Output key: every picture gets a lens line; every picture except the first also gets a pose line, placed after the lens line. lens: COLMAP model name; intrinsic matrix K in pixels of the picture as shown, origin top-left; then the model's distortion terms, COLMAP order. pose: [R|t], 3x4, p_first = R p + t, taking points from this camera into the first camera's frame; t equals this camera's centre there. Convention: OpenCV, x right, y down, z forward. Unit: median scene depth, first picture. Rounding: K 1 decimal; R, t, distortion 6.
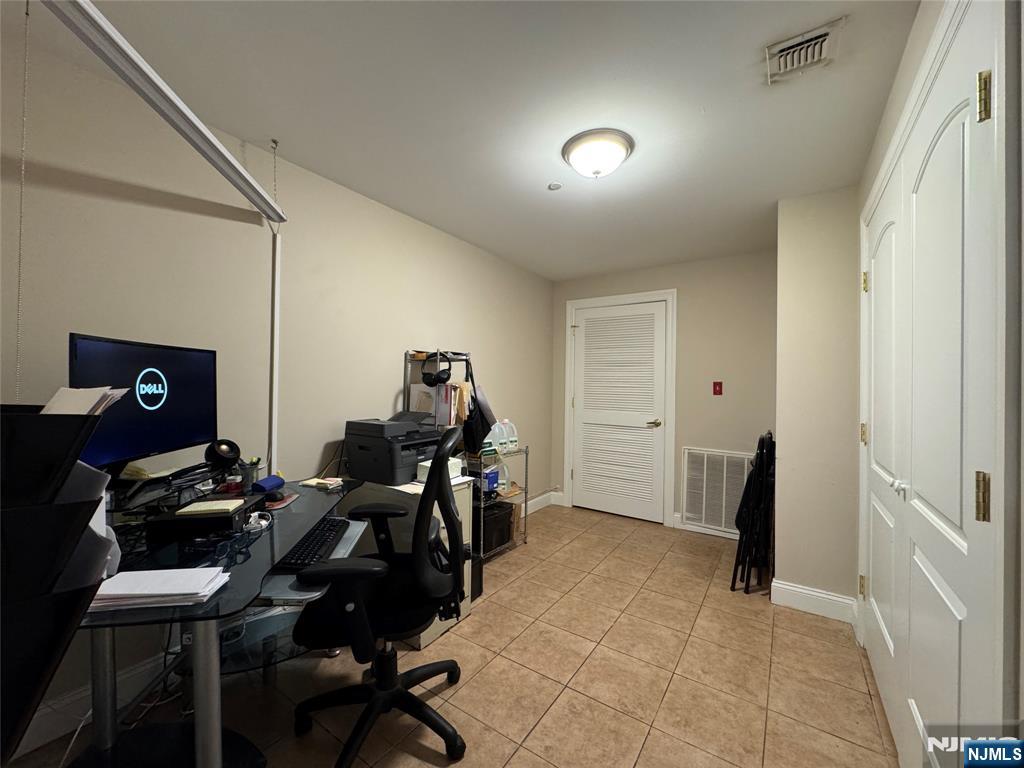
lens RADIAL K [[409.4, 0, 511.5], [0, 409.4, 386.2], [0, 0, 1]] dist [-0.001730, -0.000433]
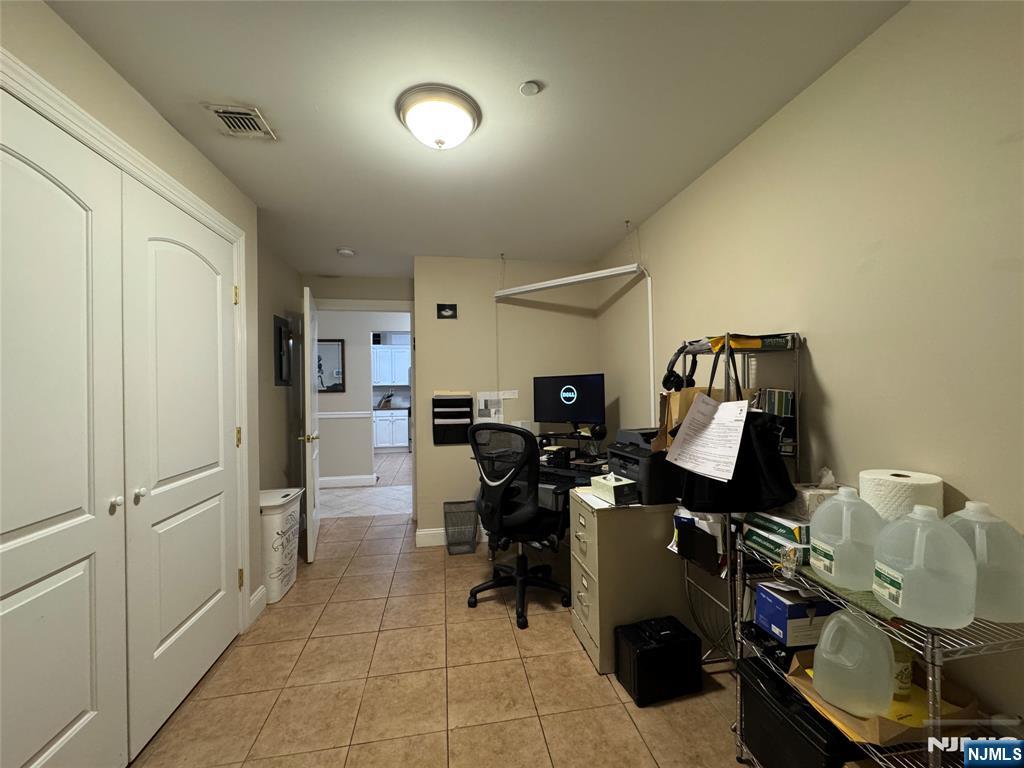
lens RADIAL K [[409.4, 0, 510.9], [0, 409.4, 385.4], [0, 0, 1]] dist [-0.001730, -0.000433]
pose [[-0.721880, -0.004004, -0.692007, 0.757721], [0.009458, 0.999833, -0.015651, -0.009670], [0.691954, -0.017844, -0.721721, 1.886838]]
